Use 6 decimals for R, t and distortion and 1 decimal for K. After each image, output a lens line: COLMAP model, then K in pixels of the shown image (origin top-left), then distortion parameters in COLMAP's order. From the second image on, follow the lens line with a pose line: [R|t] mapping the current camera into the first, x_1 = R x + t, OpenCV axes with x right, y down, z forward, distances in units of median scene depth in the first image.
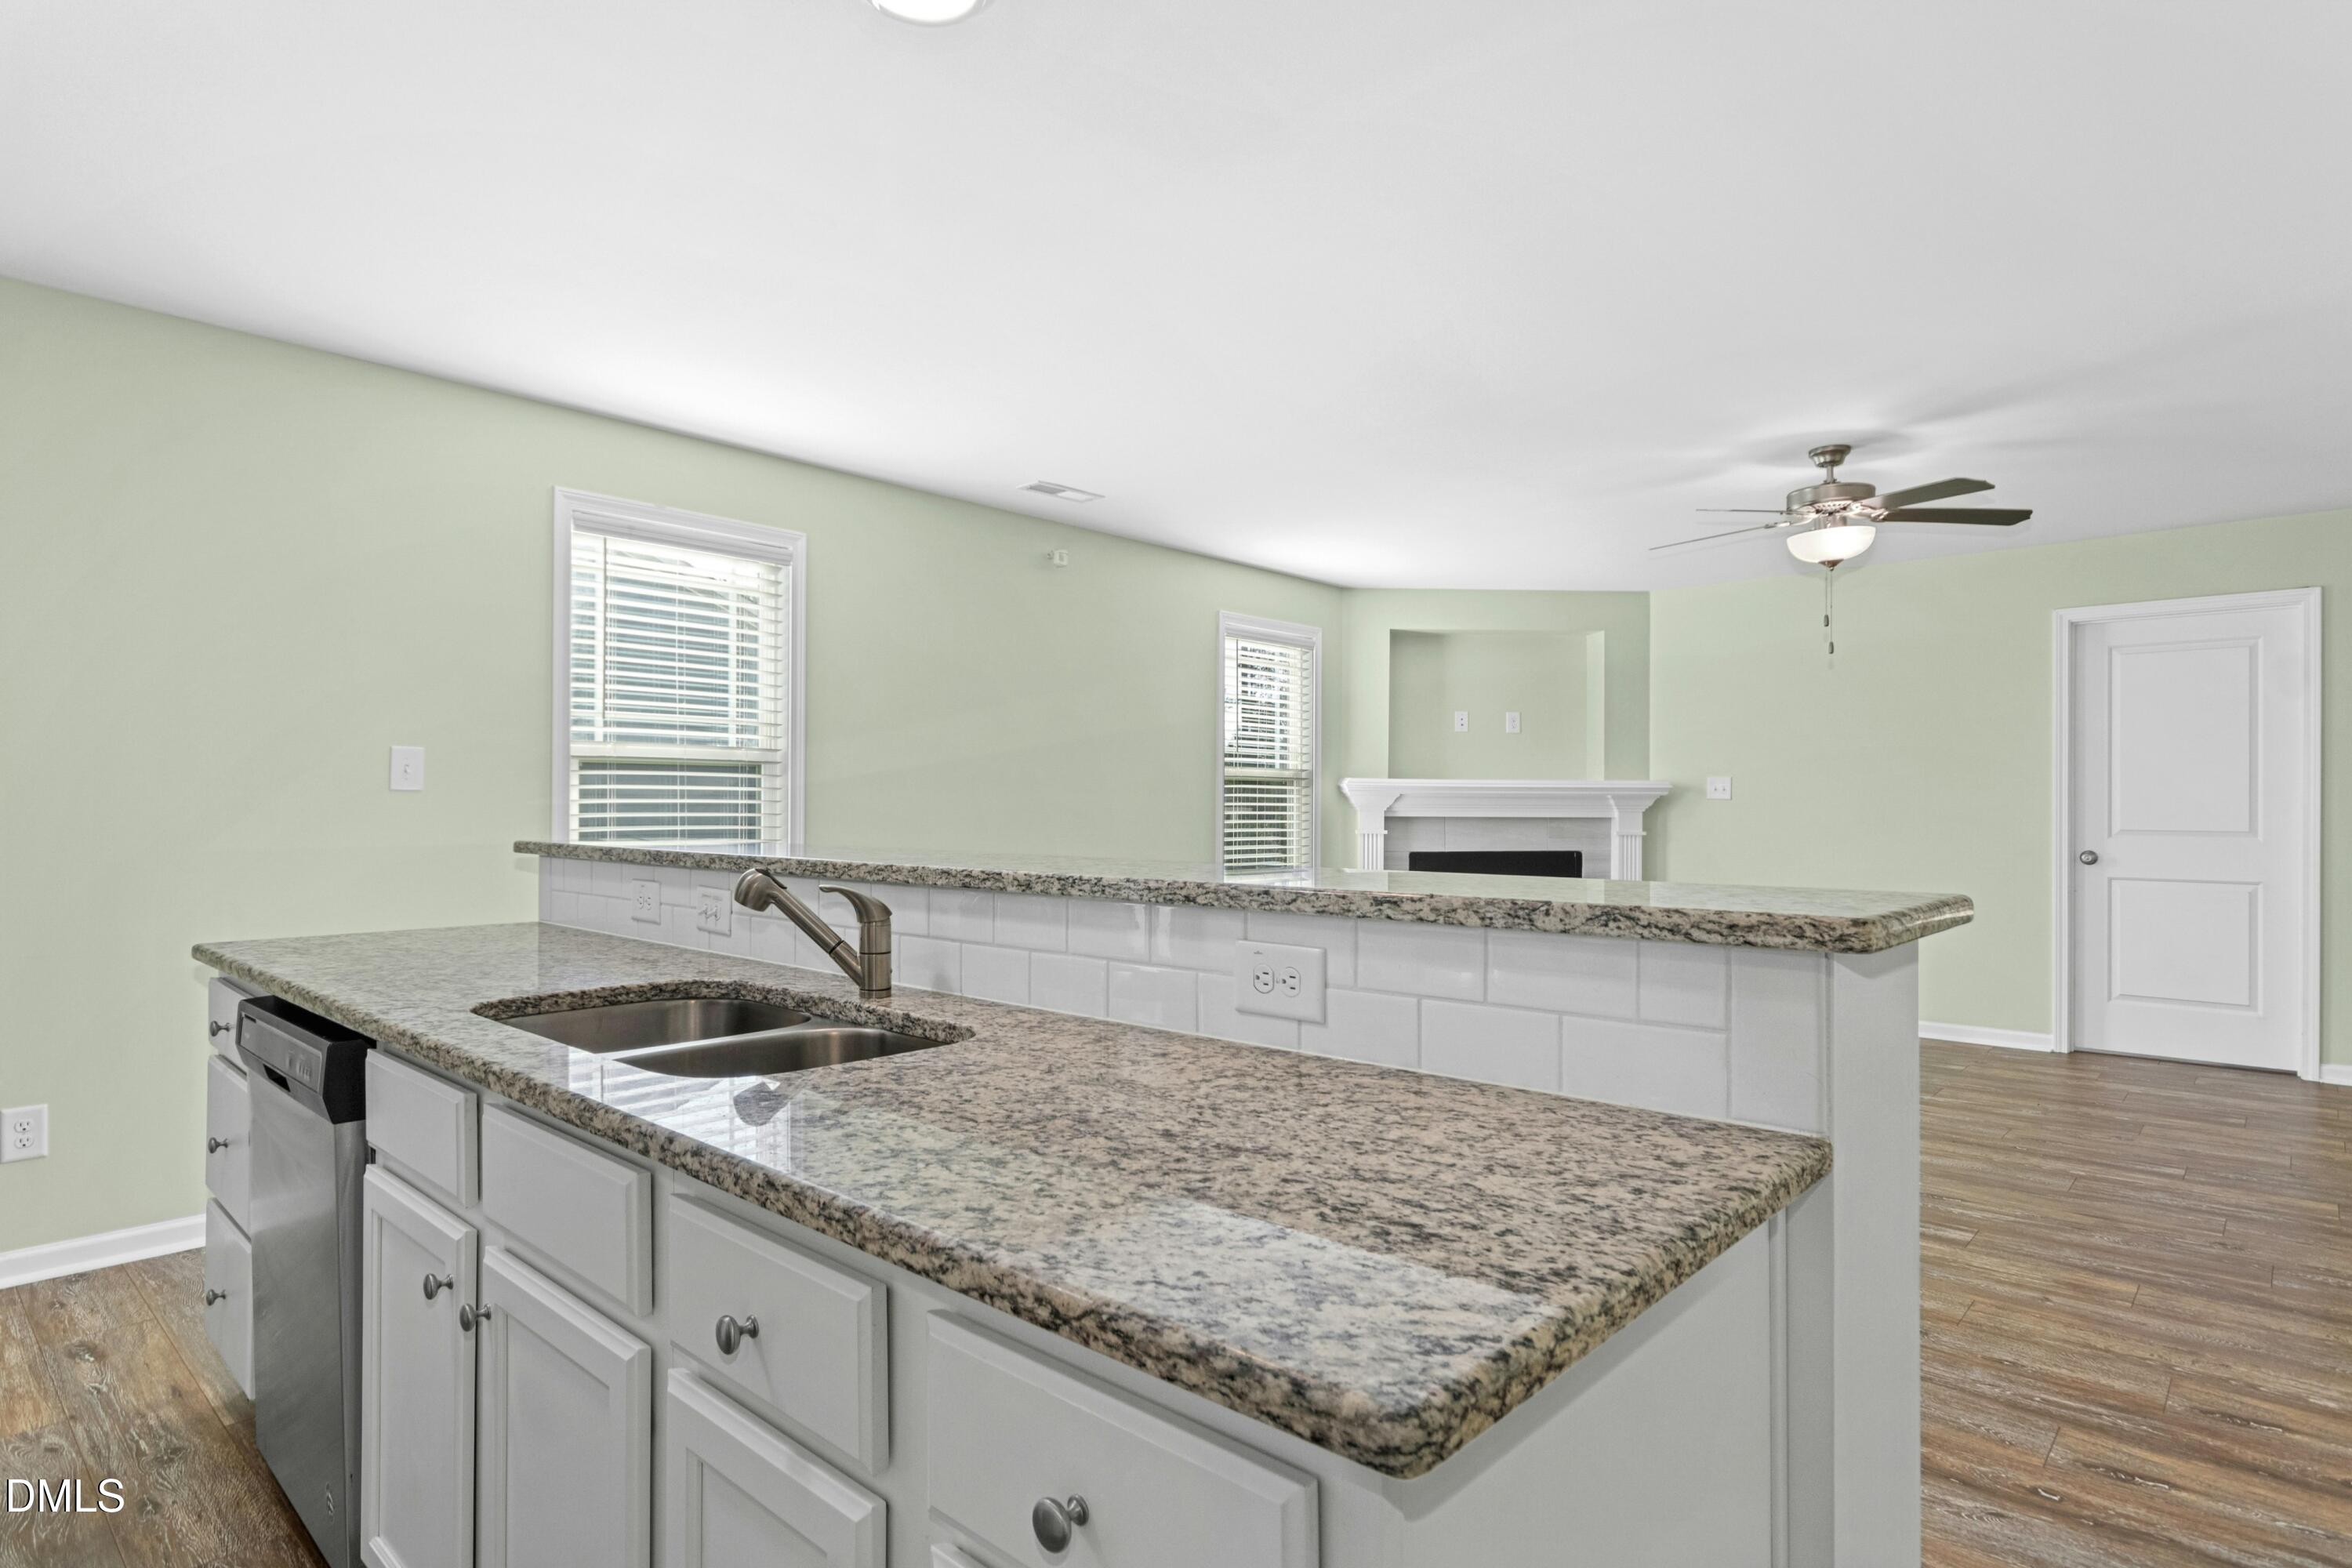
lens RADIAL K [[1225.2, 0, 1166.3], [0, 1225.2, 796.5], [0, 0, 1]] dist [0.003089, -0.000108]
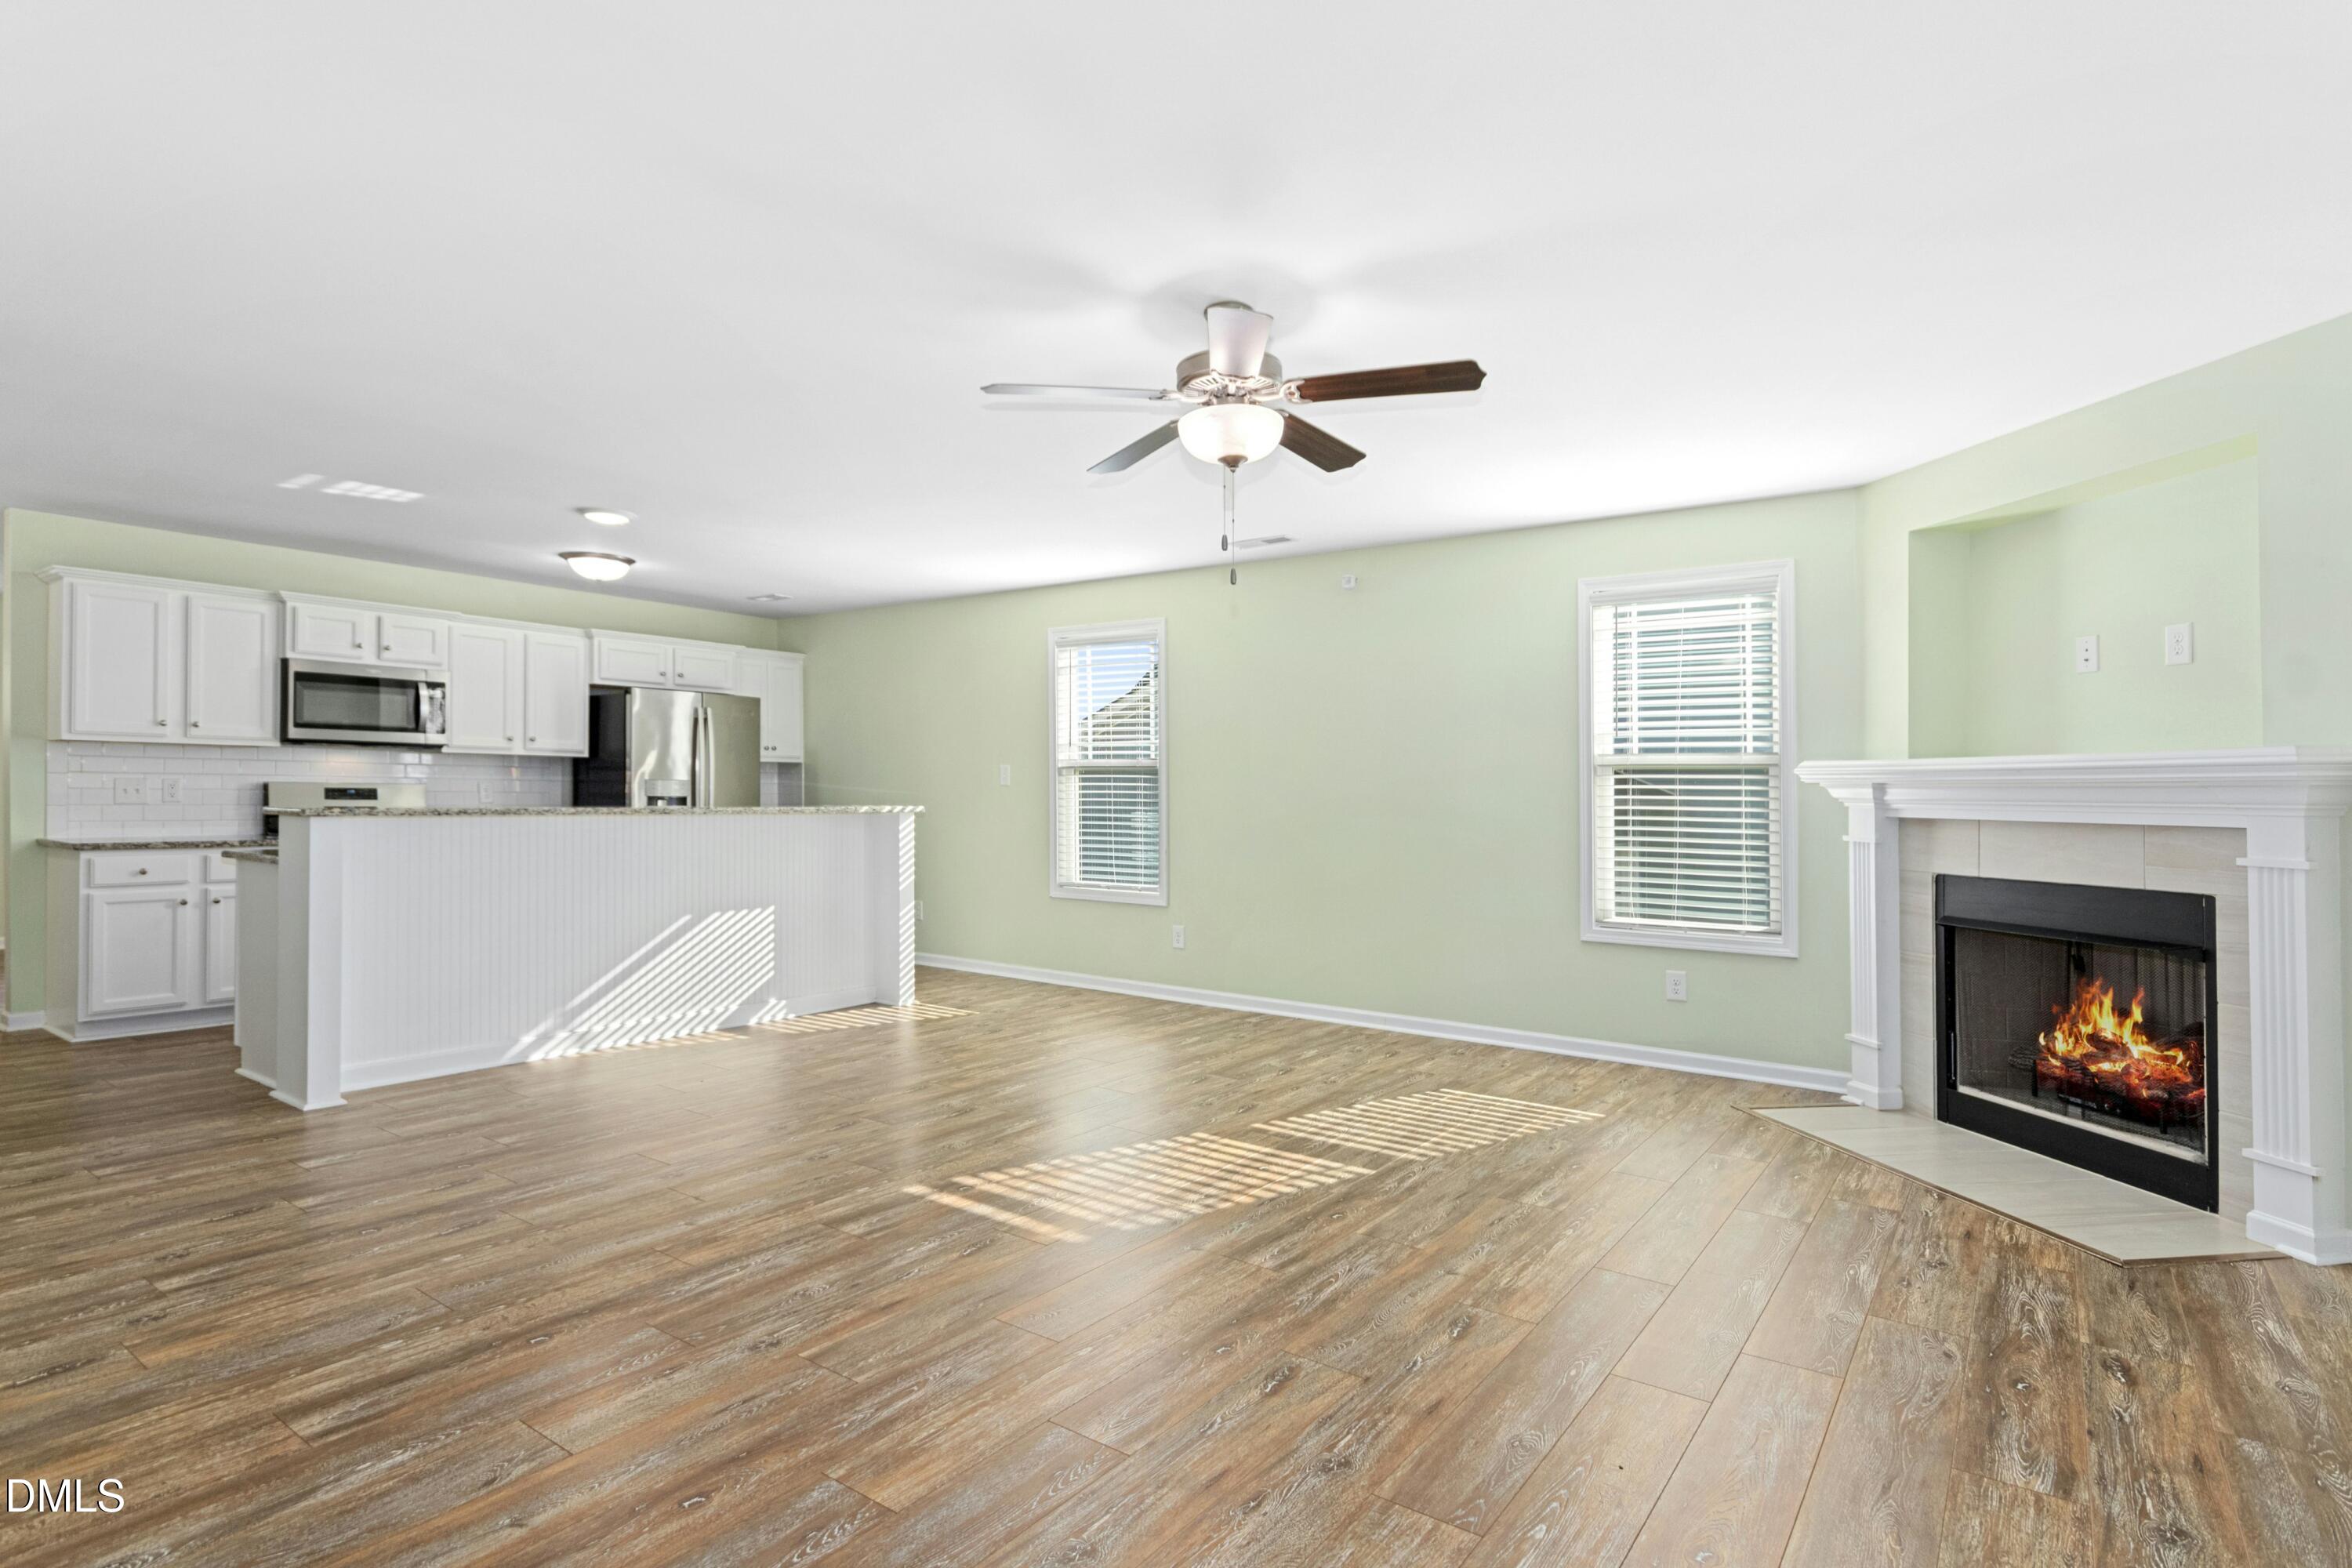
lens RADIAL K [[1136.8, 0, 1166.3], [0, 1136.8, 785.1], [0, 0, 1]] dist [0.002321, 0.000184]
pose [[0.129953, -0.011324, -0.991455, 1.182330], [-0.003969, 0.999921, -0.011941, 0.012940], [0.991512, 0.005487, 0.129898, 0.845104]]
